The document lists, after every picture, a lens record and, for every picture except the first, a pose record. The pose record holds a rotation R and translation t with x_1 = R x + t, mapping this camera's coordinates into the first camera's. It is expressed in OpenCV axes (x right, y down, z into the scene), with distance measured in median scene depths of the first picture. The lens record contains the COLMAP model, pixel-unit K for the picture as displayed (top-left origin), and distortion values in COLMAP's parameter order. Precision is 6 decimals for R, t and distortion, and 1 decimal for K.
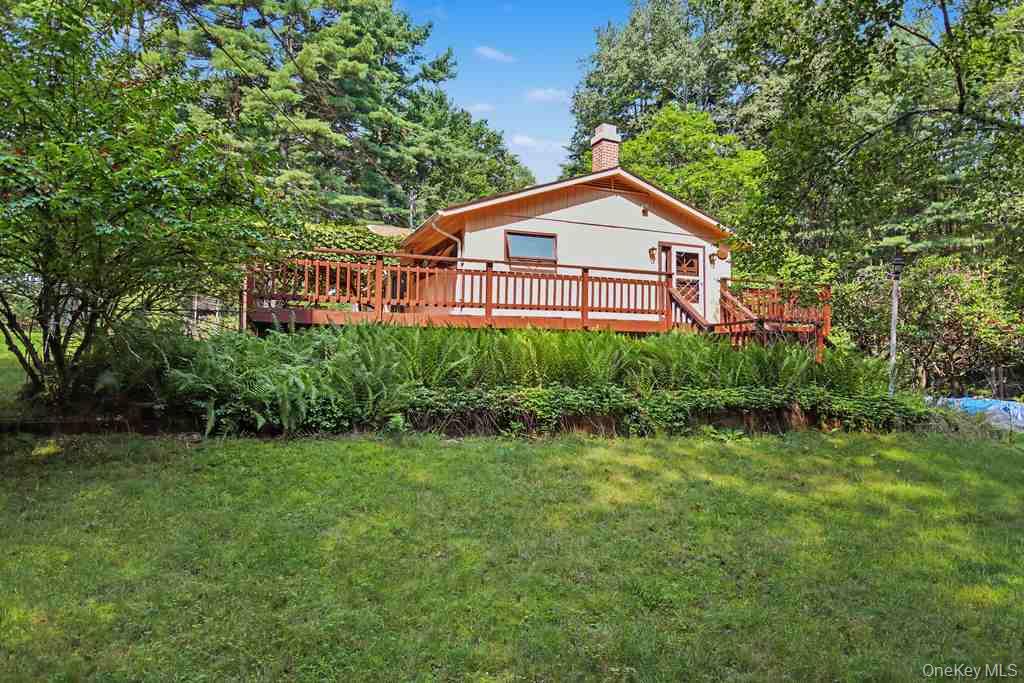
lens RADIAL K [[568.3, 0, 509.6], [0, 568.3, 348.8], [0, 0, 1]] dist [-0.000055, 0.000041]
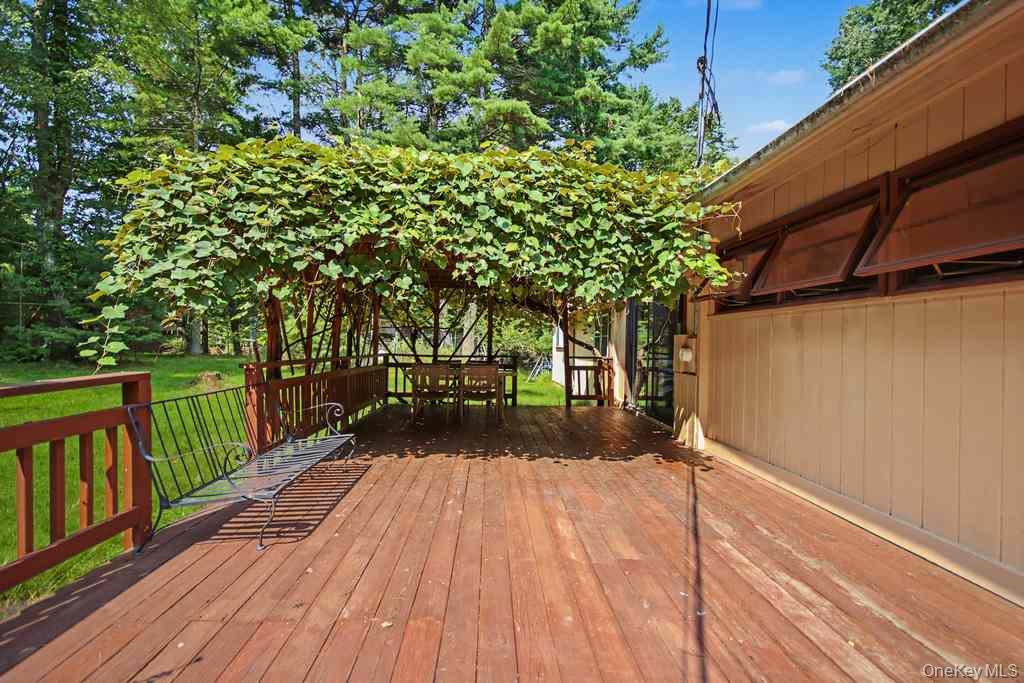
lens RADIAL K [[486.1, 0, 513.0], [0, 486.1, 340.7], [0, 0, 1]] dist [0.001272, -0.000027]
pose [[0.936152, -0.002668, -0.351586, -0.060874], [0.001892, 0.999995, -0.002551, -0.032838], [0.351592, 0.001723, 0.936152, 0.224582]]
